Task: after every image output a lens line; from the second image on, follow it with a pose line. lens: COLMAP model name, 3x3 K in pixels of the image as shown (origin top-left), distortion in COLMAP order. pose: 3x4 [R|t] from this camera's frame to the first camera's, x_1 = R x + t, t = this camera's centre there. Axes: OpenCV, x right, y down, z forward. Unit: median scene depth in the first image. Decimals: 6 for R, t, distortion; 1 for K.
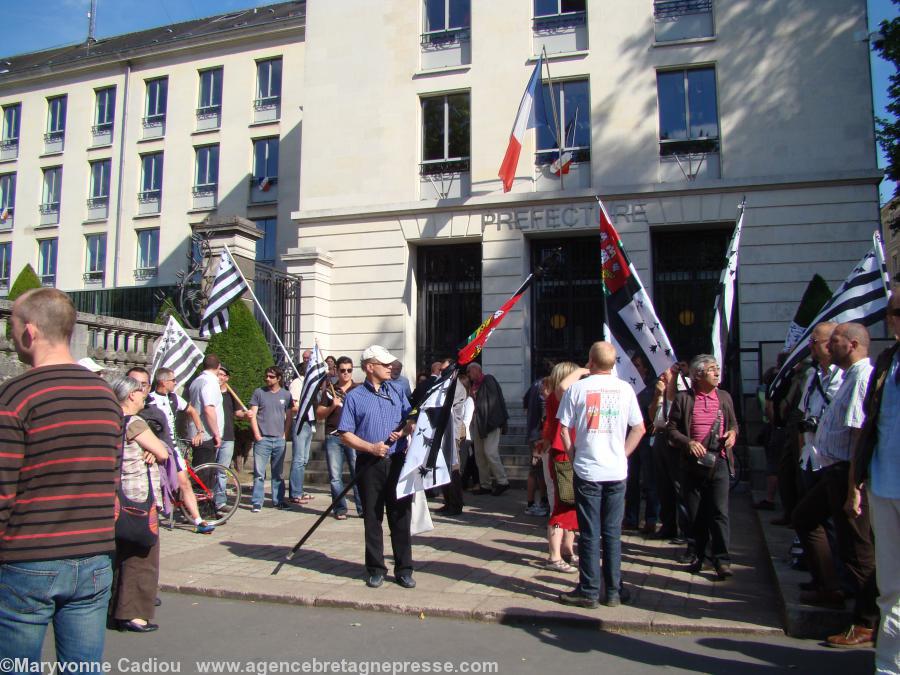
lens RADIAL K [[886.6, 0, 443.7], [0, 886.6, 341.7], [0, 0, 1]] dist [-0.119848, 0.000000]
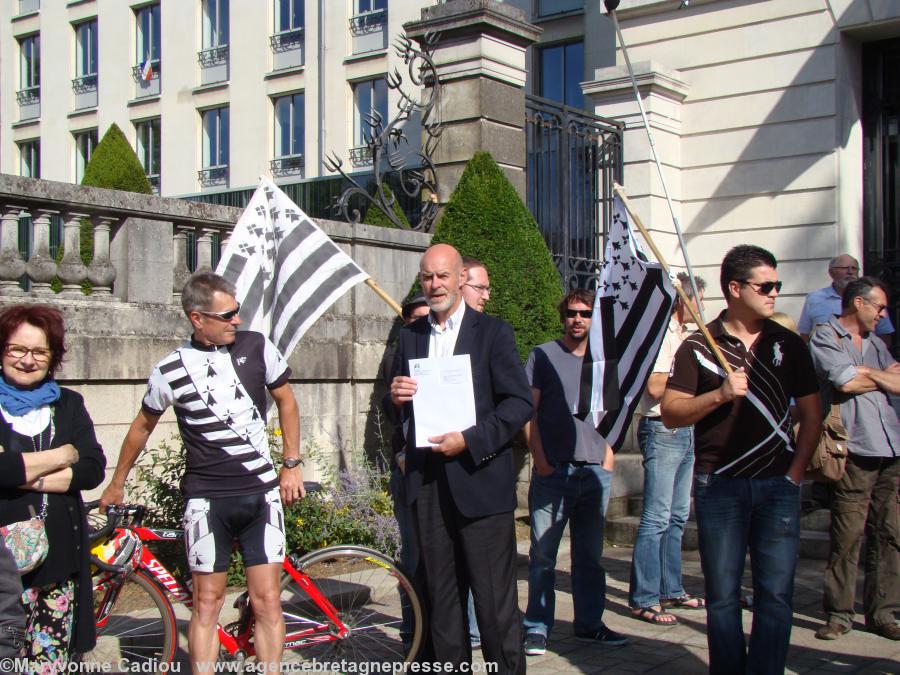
lens RADIAL K [[1300.5, 0, 451.6], [0, 1300.5, 338.8], [0, 0, 1]] dist [0.061709, 0.000000]
pose [[0.951728, -0.018964, -0.306356, -0.026872], [0.034603, 0.998356, 0.045696, 0.012570], [0.304986, -0.054091, 0.950819, 0.244578]]
